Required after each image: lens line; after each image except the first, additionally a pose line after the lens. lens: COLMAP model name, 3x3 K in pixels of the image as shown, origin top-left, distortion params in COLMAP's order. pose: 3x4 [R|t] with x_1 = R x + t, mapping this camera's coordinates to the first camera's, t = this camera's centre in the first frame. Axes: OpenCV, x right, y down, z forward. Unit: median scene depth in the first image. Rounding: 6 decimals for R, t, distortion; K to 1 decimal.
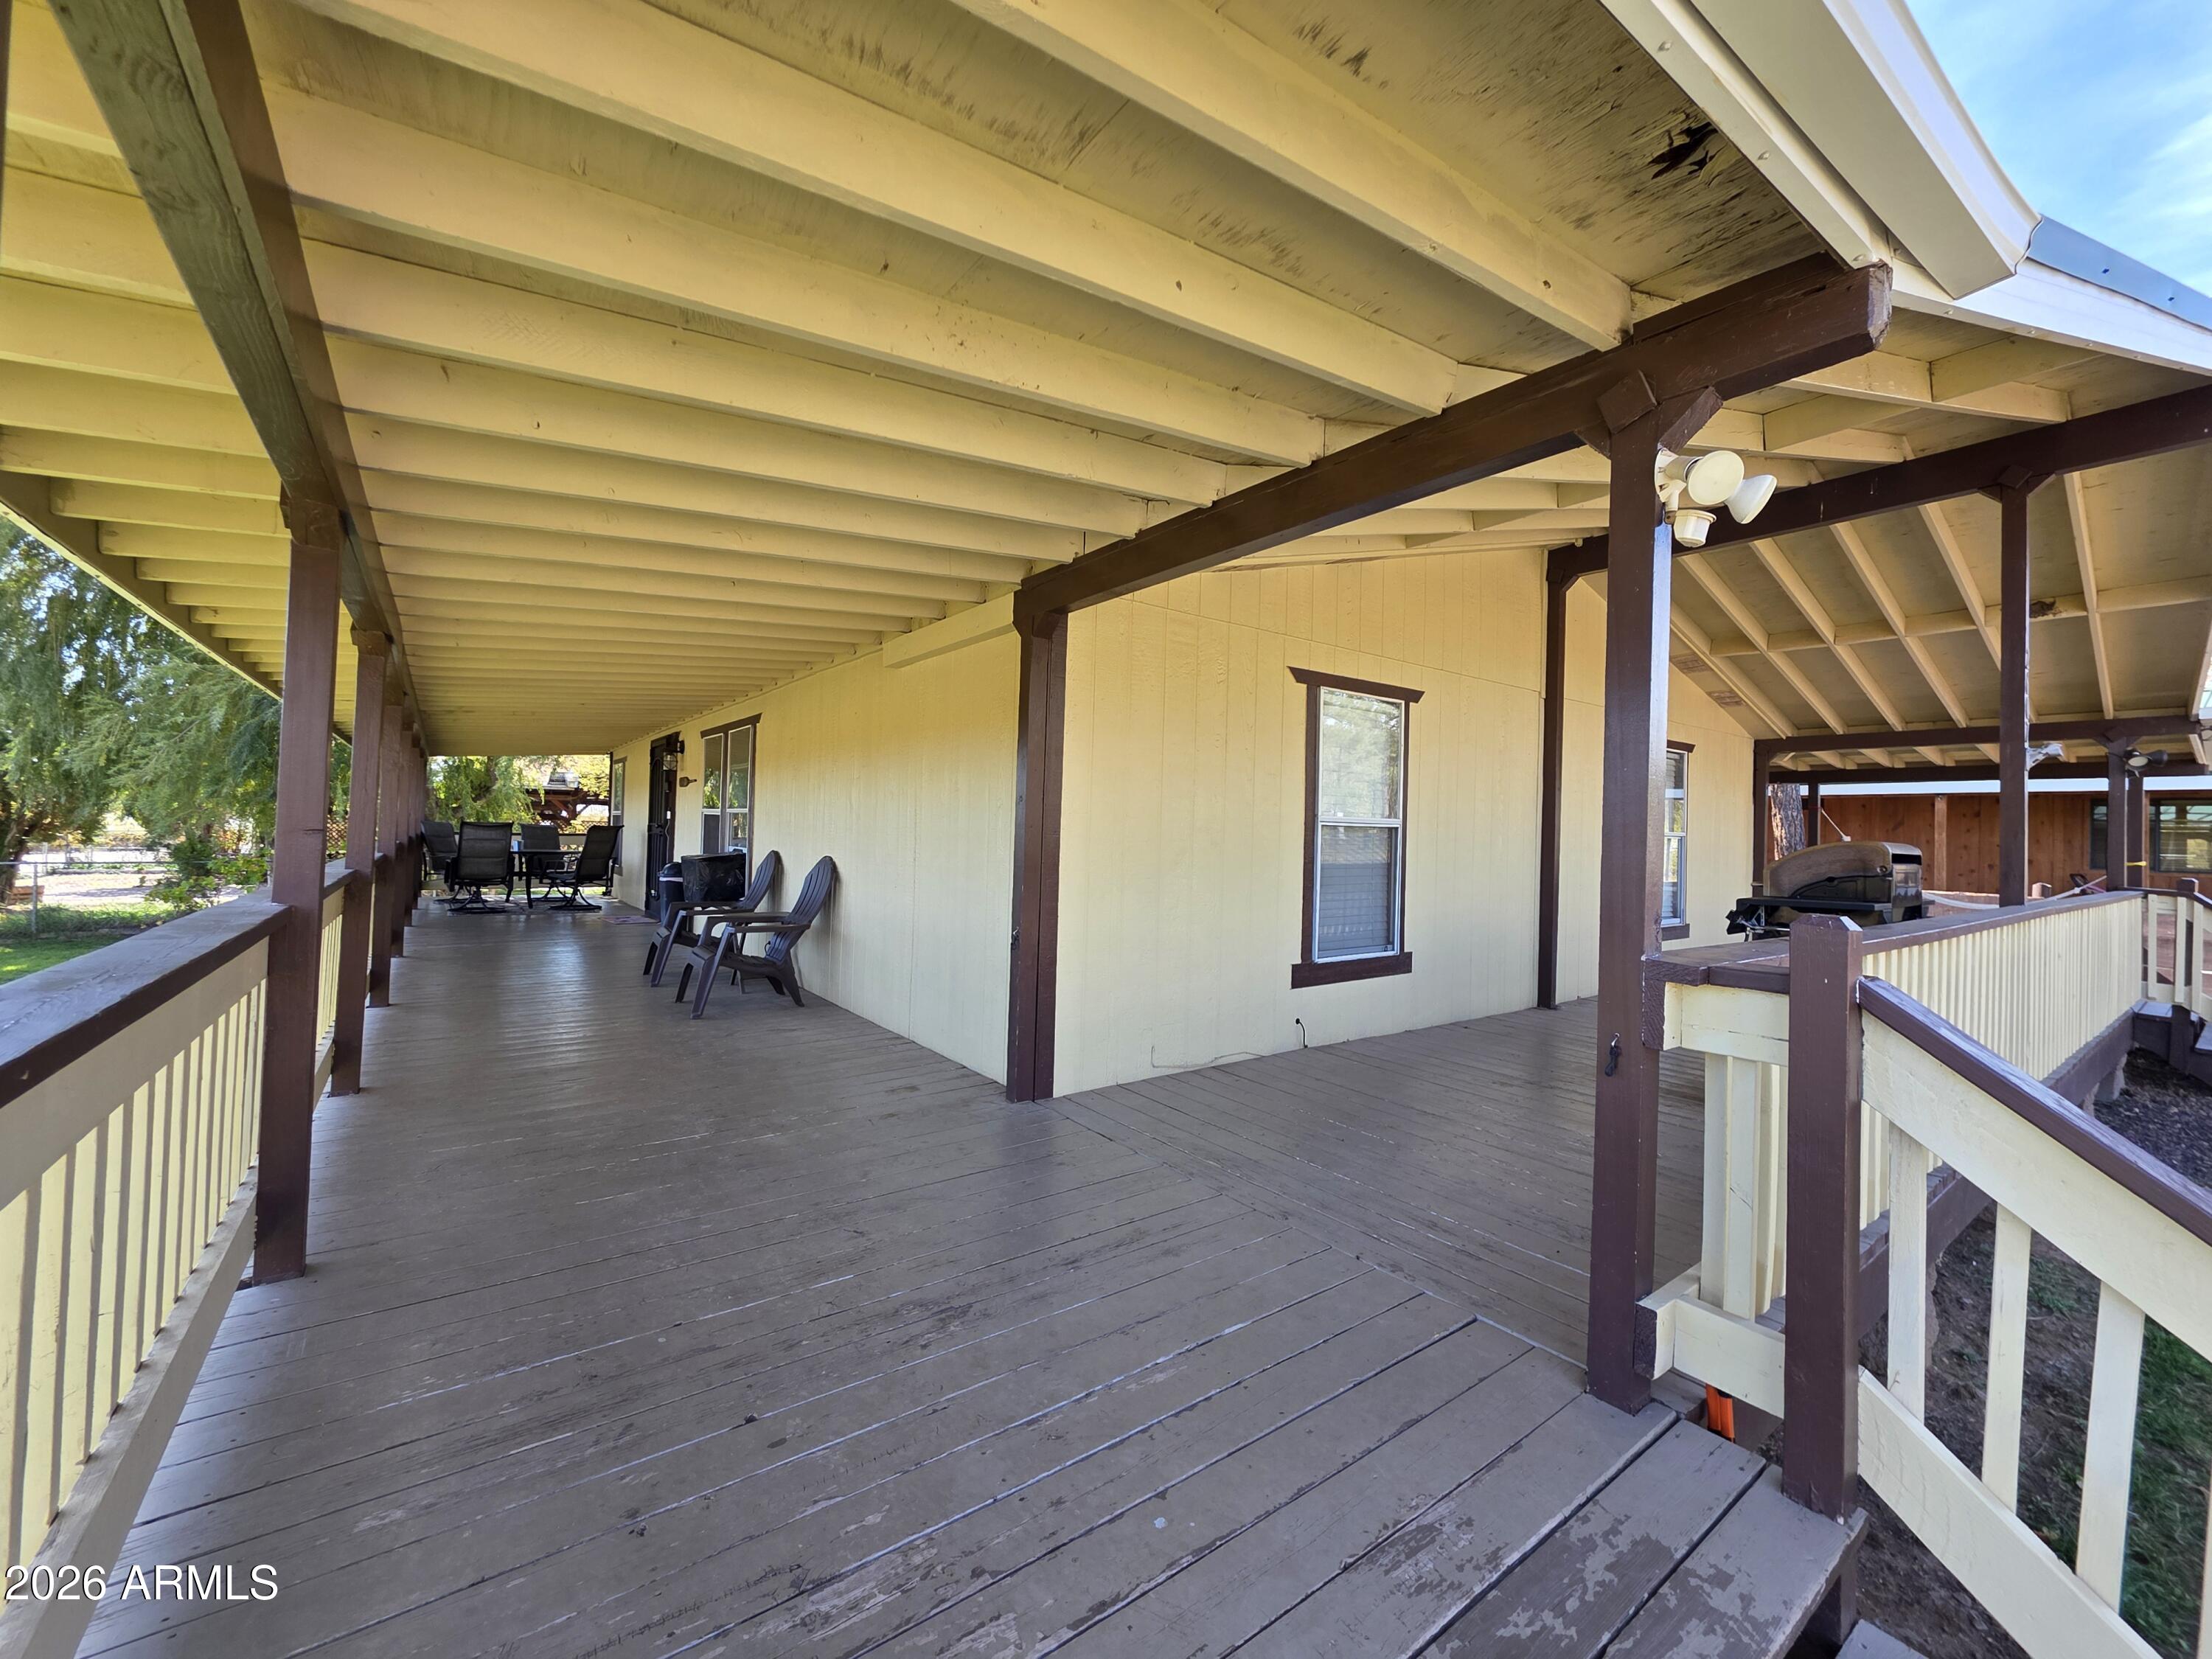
lens RADIAL K [[885.1, 0, 1101.8], [0, 885.1, 821.7], [0, 0, 1]] dist [0.000933, 0.000214]
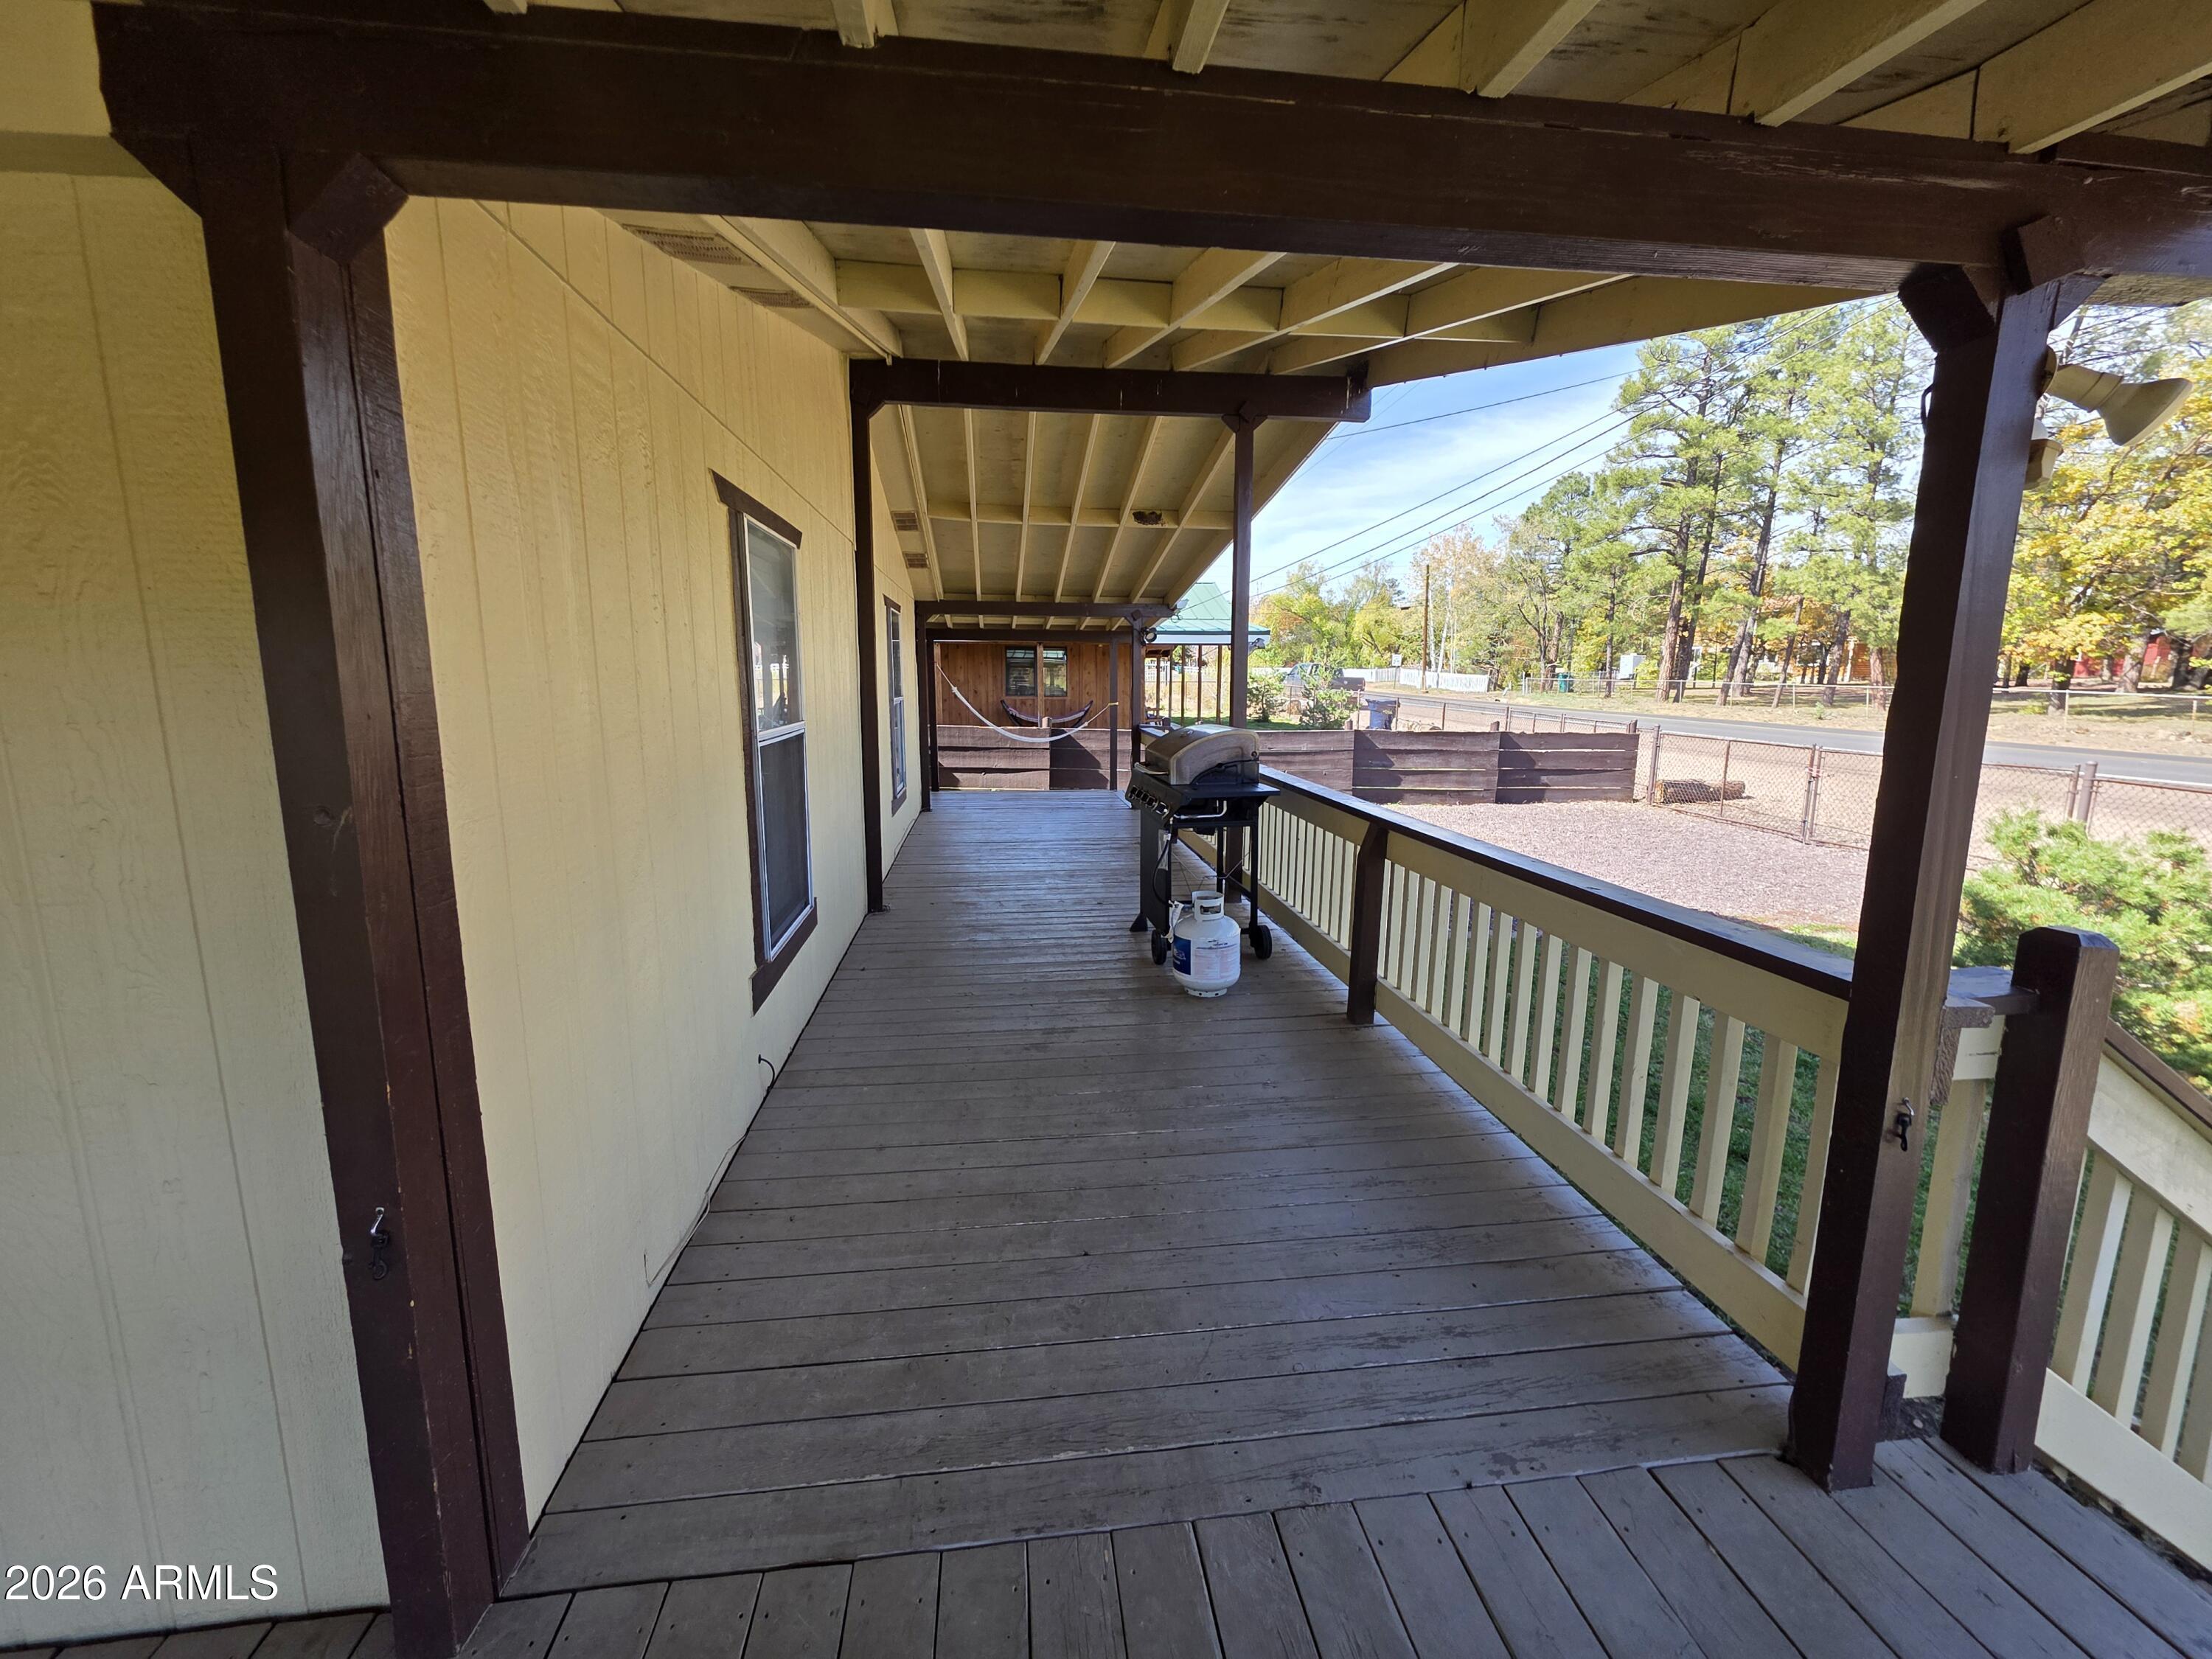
lens RADIAL K [[885.1, 0, 1101.8], [0, 885.1, 821.7], [0, 0, 1]] dist [0.000933, 0.000214]
pose [[0.485954, -0.169684, 0.857354, -0.219439], [-0.003858, 0.980546, 0.196252, -0.085373], [-0.873976, -0.098678, 0.475846, 0.626856]]
